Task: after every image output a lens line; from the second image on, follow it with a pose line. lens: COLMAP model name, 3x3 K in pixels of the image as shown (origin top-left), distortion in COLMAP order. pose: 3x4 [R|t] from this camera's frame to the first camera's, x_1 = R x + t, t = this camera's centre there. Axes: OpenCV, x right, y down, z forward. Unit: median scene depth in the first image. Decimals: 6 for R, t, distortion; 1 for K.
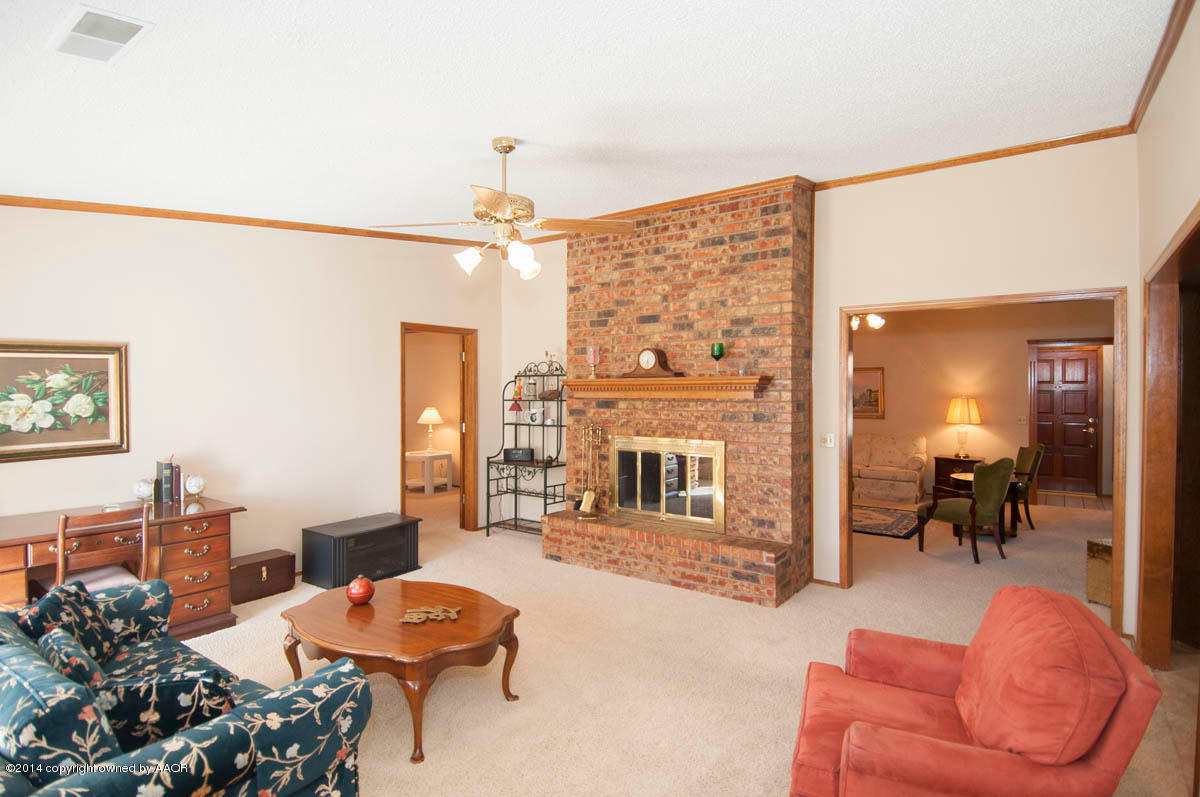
lens RADIAL K [[630.2, 0, 601.6], [0, 630.2, 390.4], [0, 0, 1]] dist [0.044792, -0.050103]
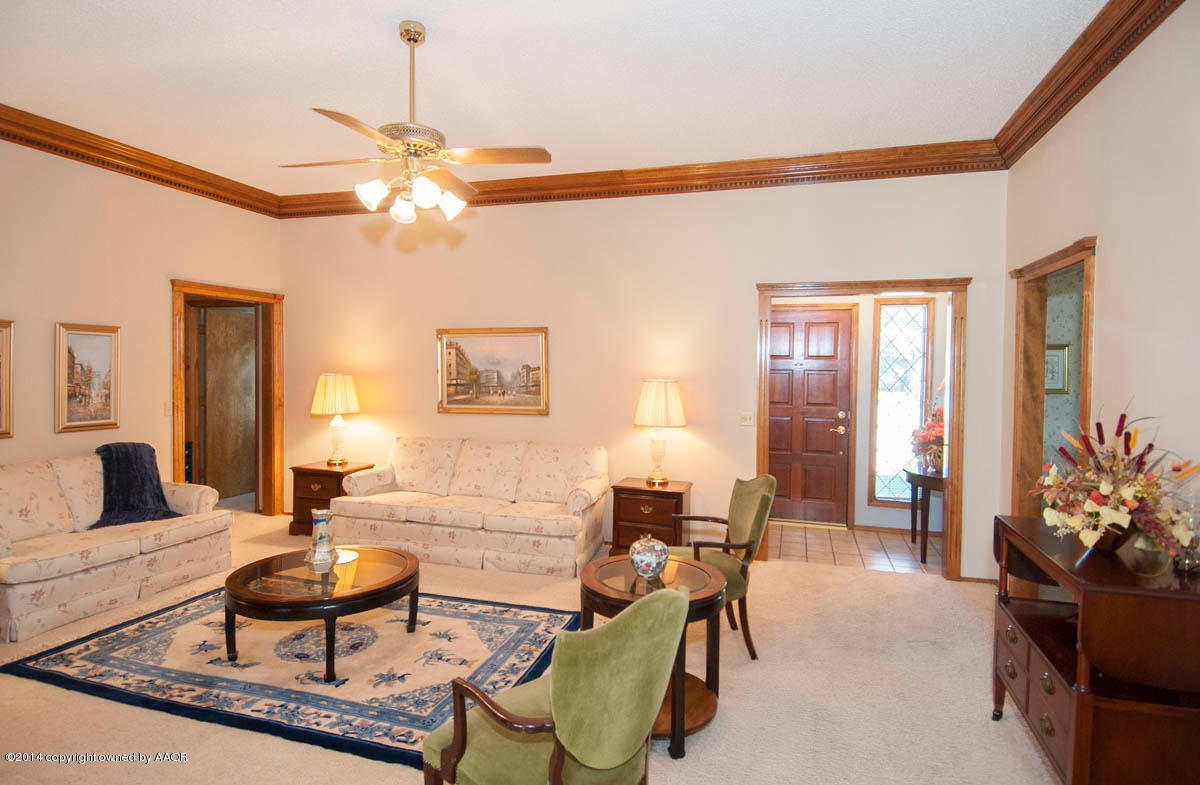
lens RADIAL K [[636.8, 0, 606.4], [0, 636.8, 382.0], [0, 0, 1]] dist [0.050214, -0.056484]
pose [[0.944408, 0.001138, 0.328773, 0.316435], [-0.009322, 0.999685, 0.023317, -0.000571], [-0.328643, -0.025086, 0.944121, 0.447242]]
